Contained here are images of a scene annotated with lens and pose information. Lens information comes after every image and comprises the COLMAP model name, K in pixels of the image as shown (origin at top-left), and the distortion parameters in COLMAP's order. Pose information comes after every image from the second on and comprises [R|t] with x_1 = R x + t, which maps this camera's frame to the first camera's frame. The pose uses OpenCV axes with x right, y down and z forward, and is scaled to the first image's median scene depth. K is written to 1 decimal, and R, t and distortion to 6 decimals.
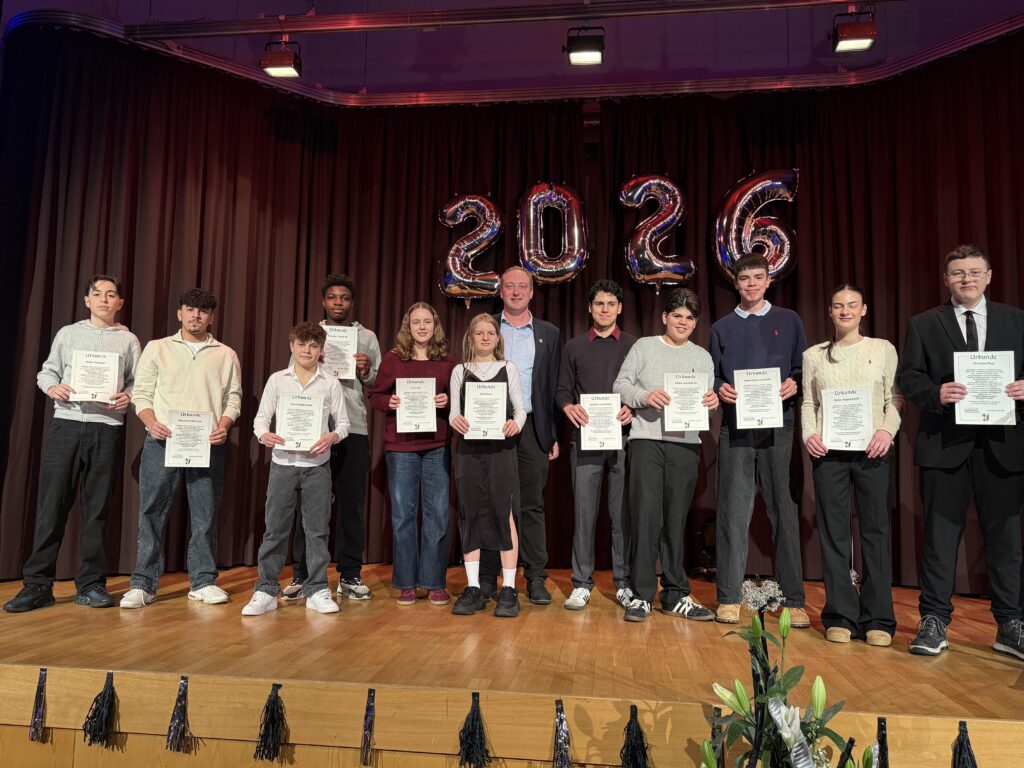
lens RADIAL K [[790.6, 0, 511.7], [0, 790.6, 384.0], [0, 0, 1]] dist [0.154134, -0.207780]
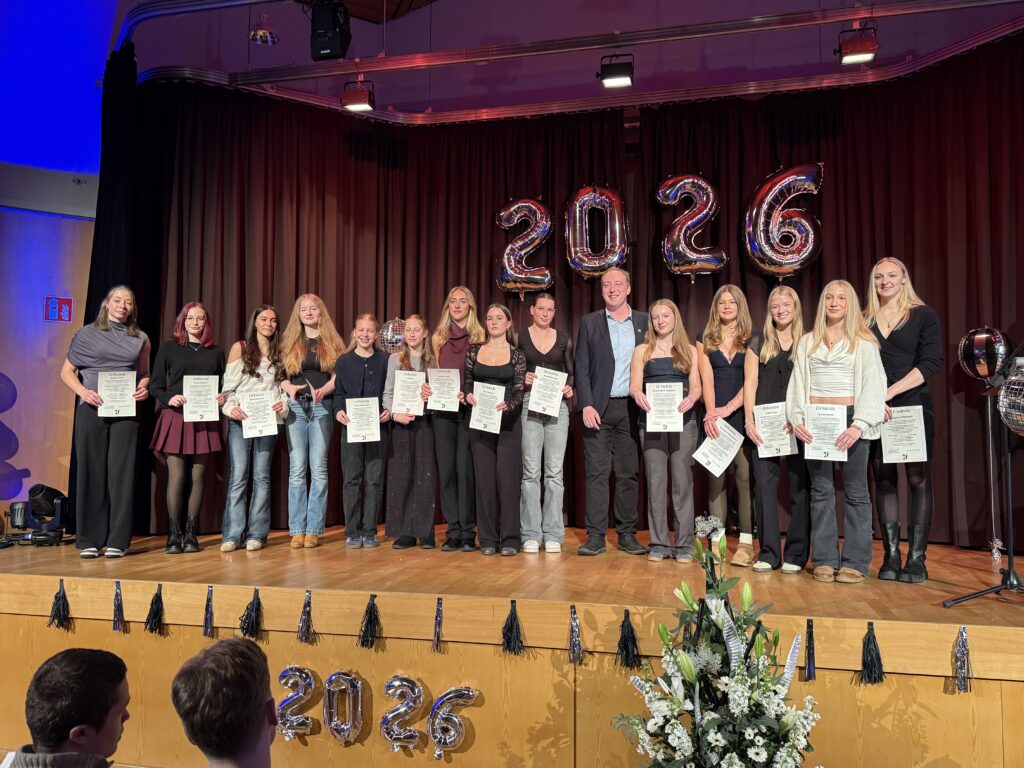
lens RADIAL K [[837.0, 0, 511.0], [0, 837.0, 385.0], [0, 0, 1]] dist [0.186697, -0.305255]
pose [[0.994262, -0.019977, -0.105094, 0.052937], [0.023868, 0.999070, 0.035902, -0.019190], [0.104280, -0.038204, 0.993814, -0.205808]]
